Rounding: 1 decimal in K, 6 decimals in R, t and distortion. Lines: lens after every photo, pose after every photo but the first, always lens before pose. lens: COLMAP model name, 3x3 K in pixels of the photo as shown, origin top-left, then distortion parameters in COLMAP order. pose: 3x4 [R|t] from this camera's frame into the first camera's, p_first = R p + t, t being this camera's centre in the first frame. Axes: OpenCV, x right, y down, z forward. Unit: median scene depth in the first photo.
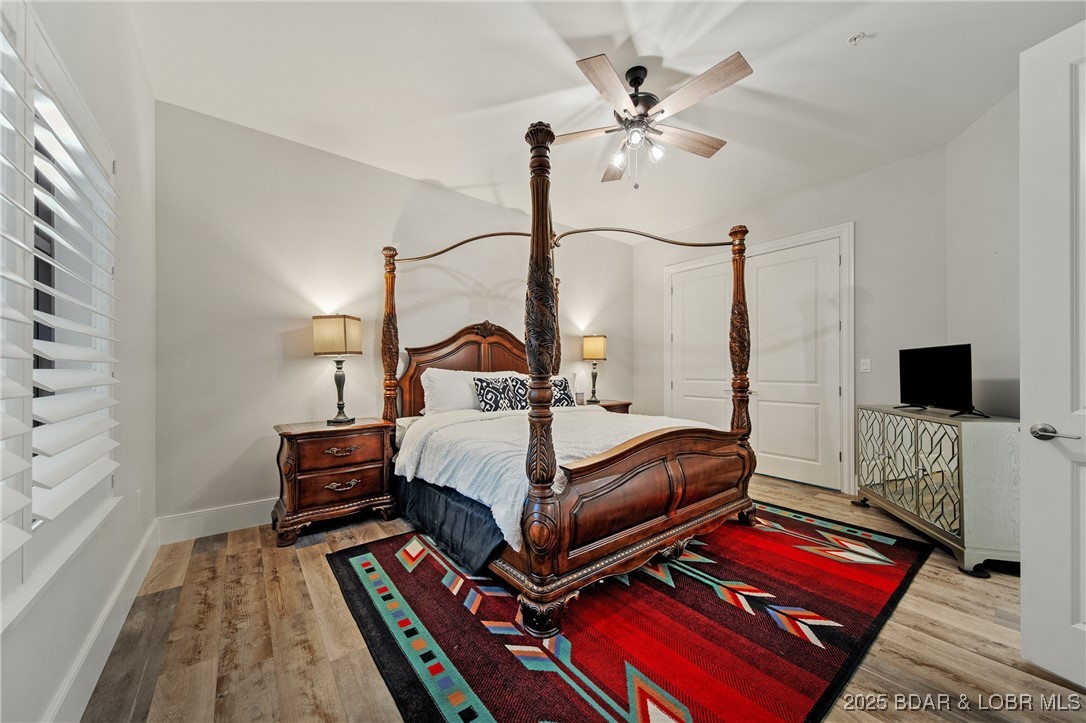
lens RADIAL K [[394.1, 0, 541.1], [0, 394.1, 371.3], [0, 0, 1]] dist [0.000658, -0.000071]
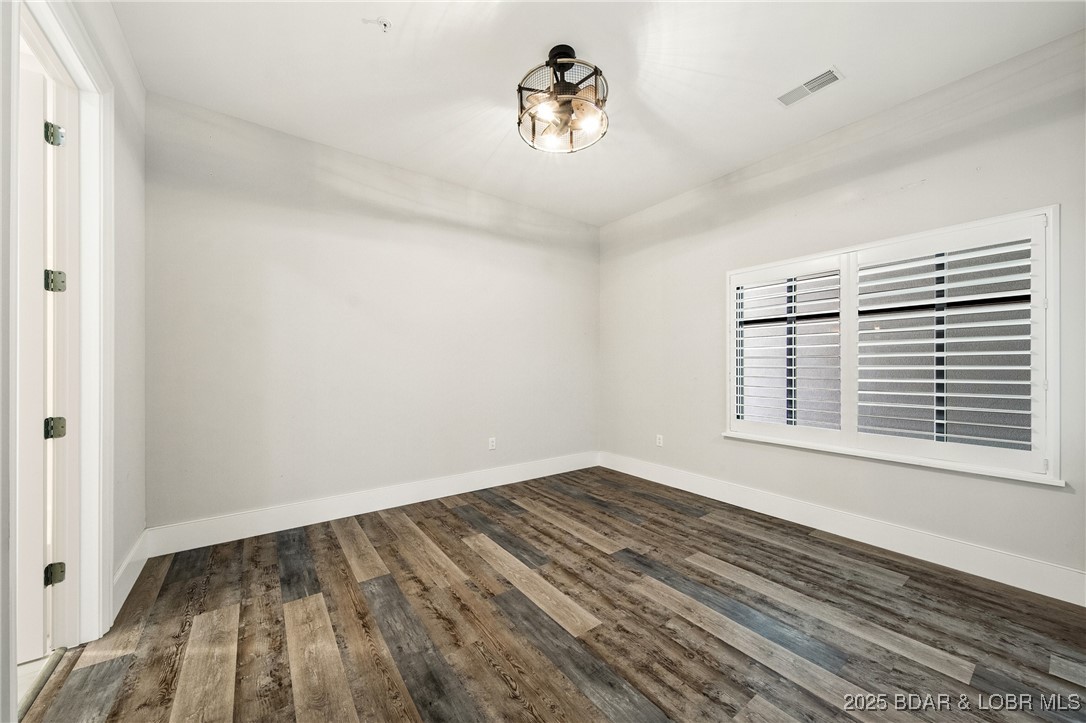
lens RADIAL K [[394.1, 0, 541.1], [0, 394.1, 371.3], [0, 0, 1]] dist [0.000658, -0.000071]
pose [[-0.999777, 0.003987, 0.020716, -1.377014], [0.004124, 0.999970, 0.006568, -0.025562], [-0.020689, 0.006652, -0.999764, 1.839562]]
